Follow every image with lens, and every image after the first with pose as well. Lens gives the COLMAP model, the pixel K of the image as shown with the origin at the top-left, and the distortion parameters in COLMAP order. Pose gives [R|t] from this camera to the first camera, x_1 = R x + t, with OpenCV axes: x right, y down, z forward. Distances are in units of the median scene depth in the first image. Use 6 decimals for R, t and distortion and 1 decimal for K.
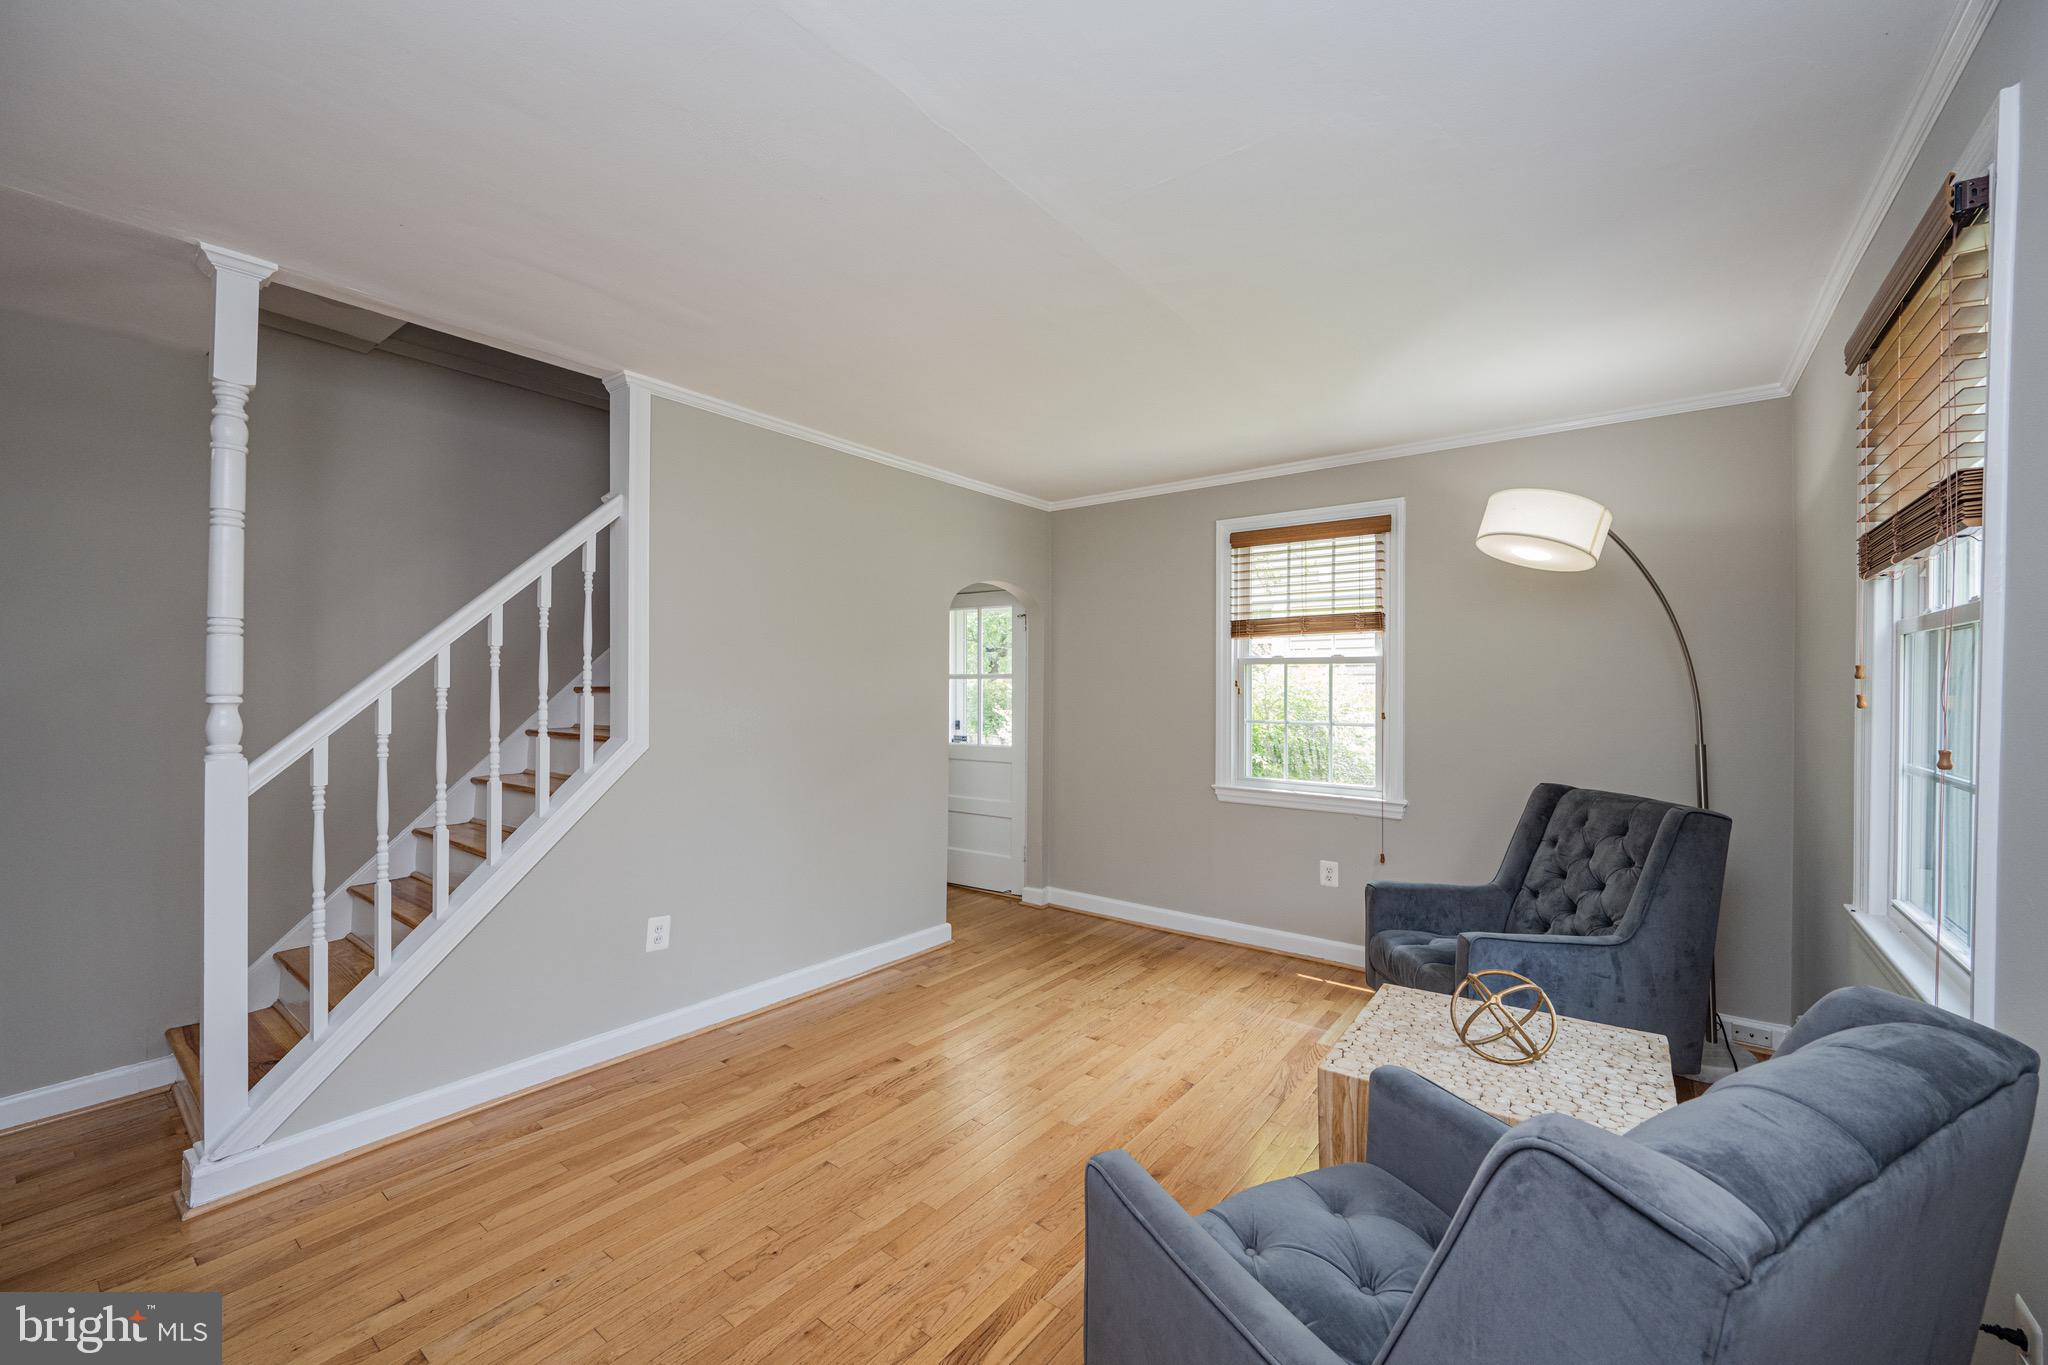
lens RADIAL K [[806.1, 0, 1024.4], [0, 806.1, 680.8], [0, 0, 1]] dist [0.000560, 0.000524]
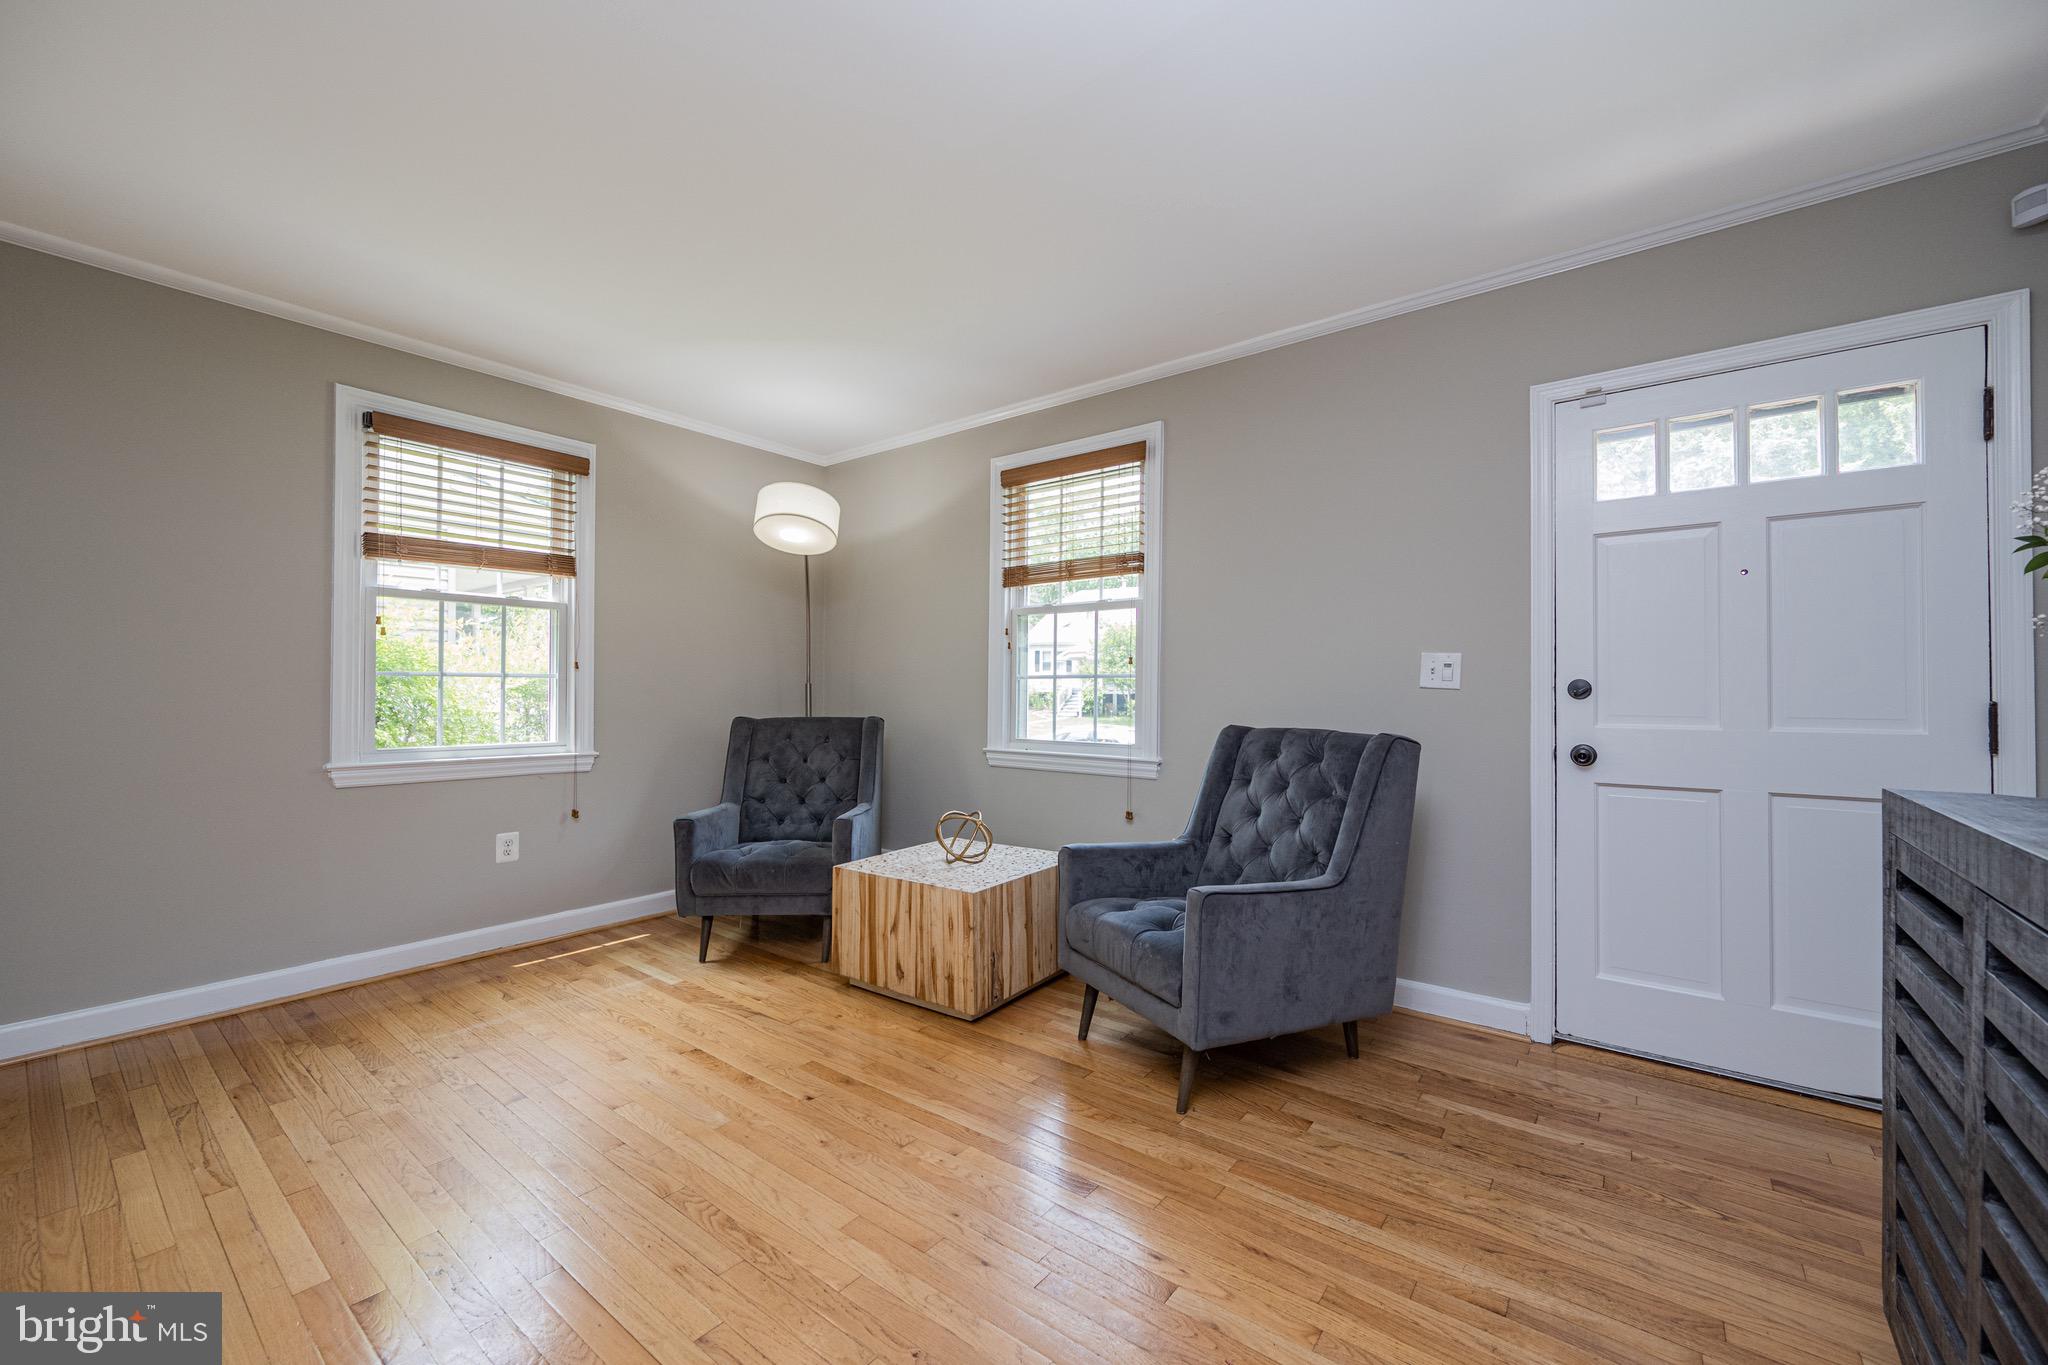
lens RADIAL K [[808.5, 0, 1025.4], [0, 808.5, 688.0], [0, 0, 1]] dist [0.000339, 0.000115]
pose [[0.007736, 0.000514, 0.999970, -0.518215], [-0.006847, 0.999976, -0.000461, 0.068909], [-0.999947, -0.006844, 0.007740, 0.465761]]
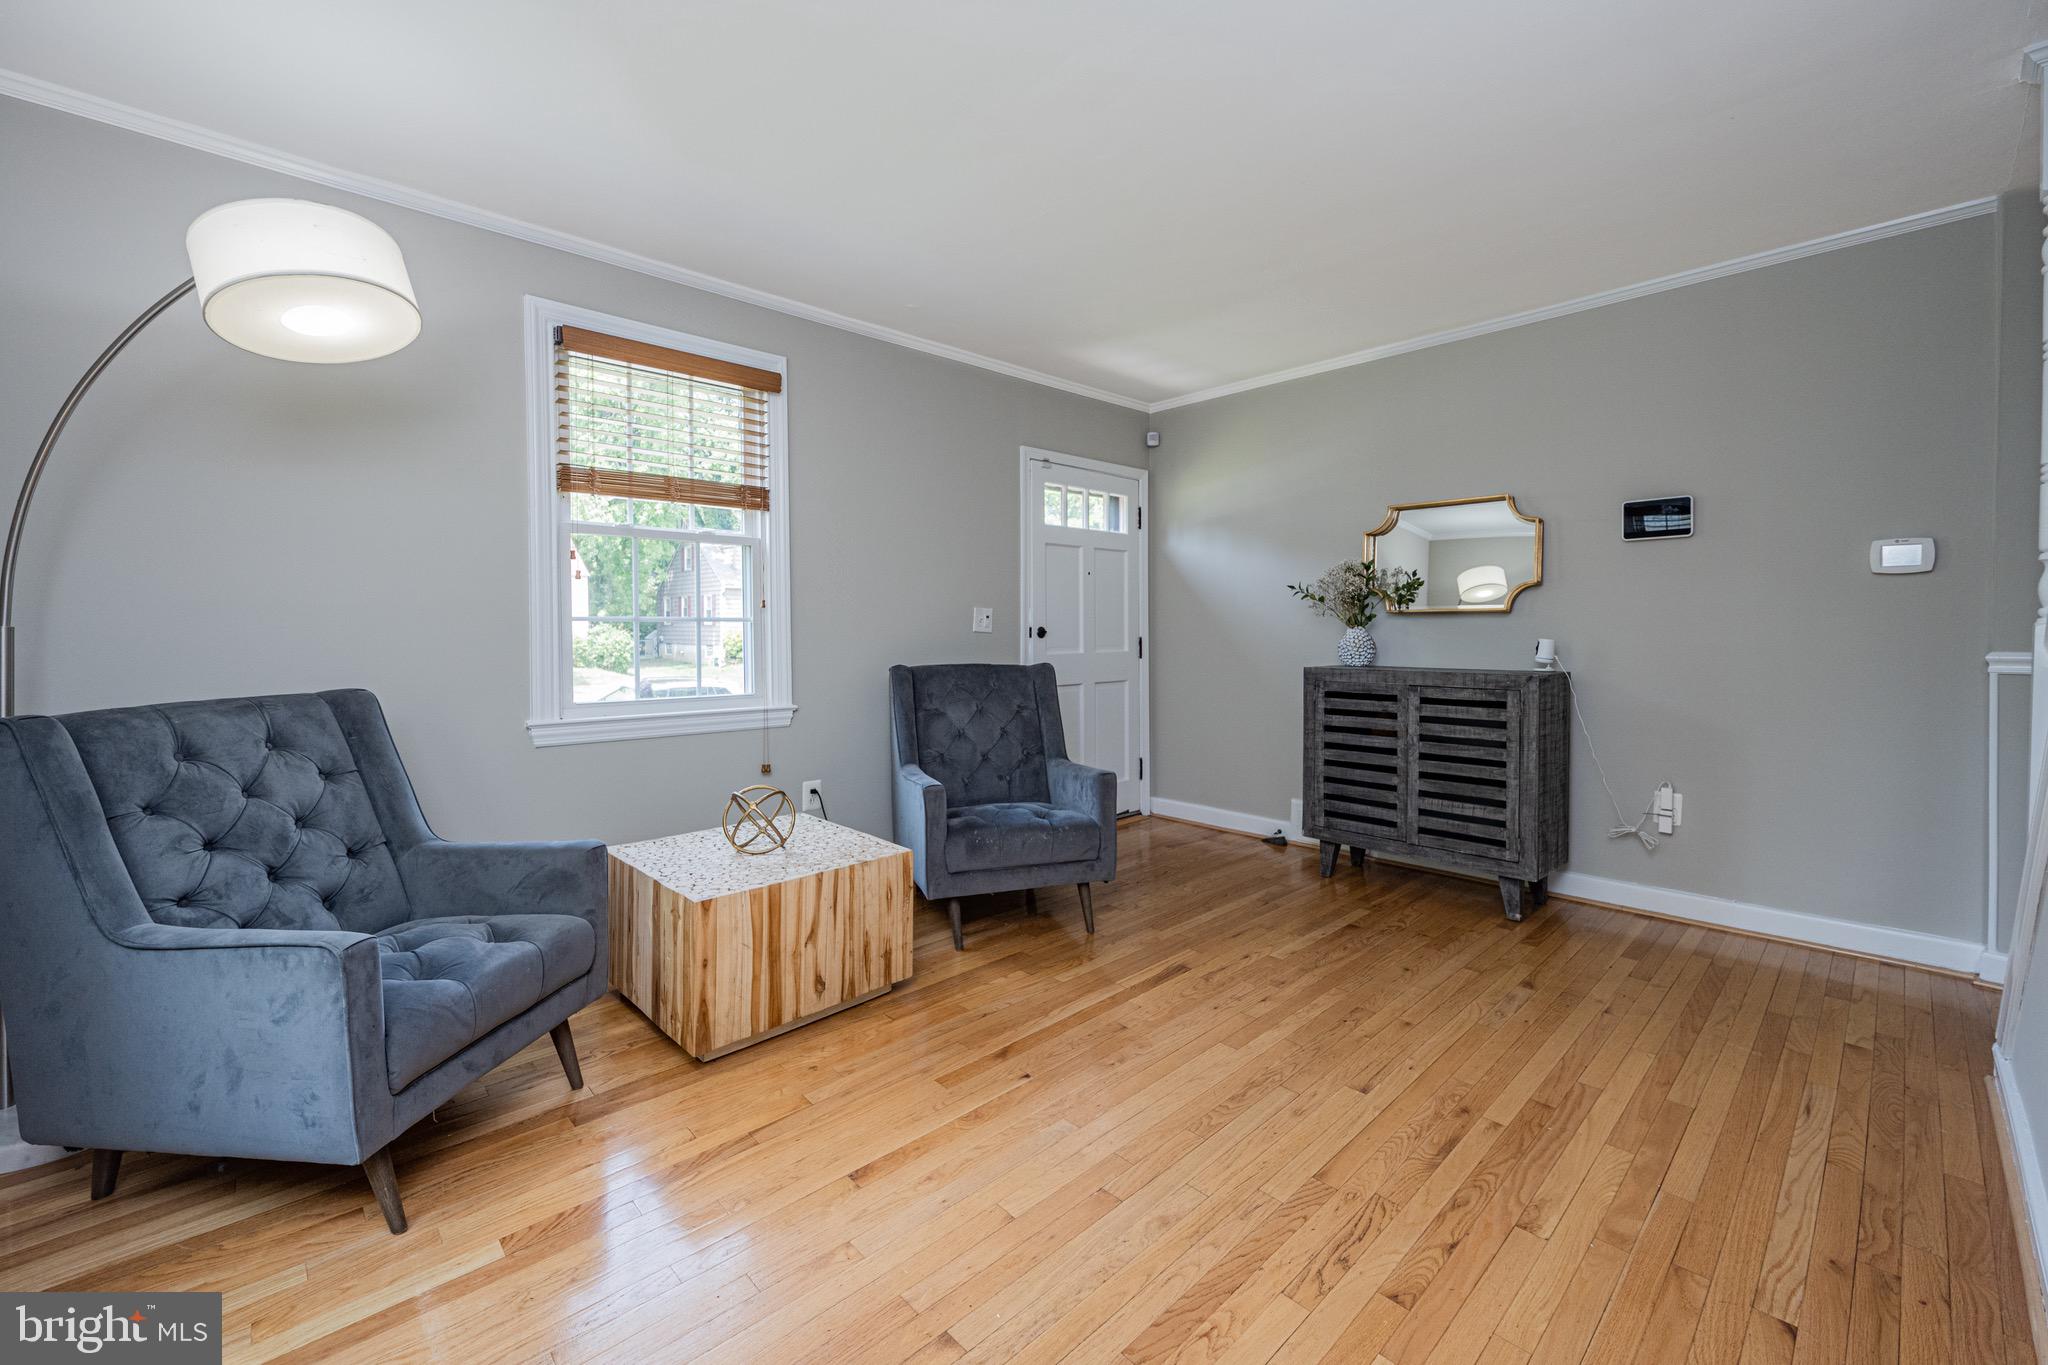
lens RADIAL K [[839.1, 0, 1023.3], [0, 839.1, 655.1], [0, 0, 1]] dist [0.000706, 0.000141]
pose [[-0.987086, -0.010014, 0.159881, -0.013824], [-0.005173, 0.999516, 0.030662, 0.062308], [-0.160111, 0.029439, -0.986660, 1.190245]]
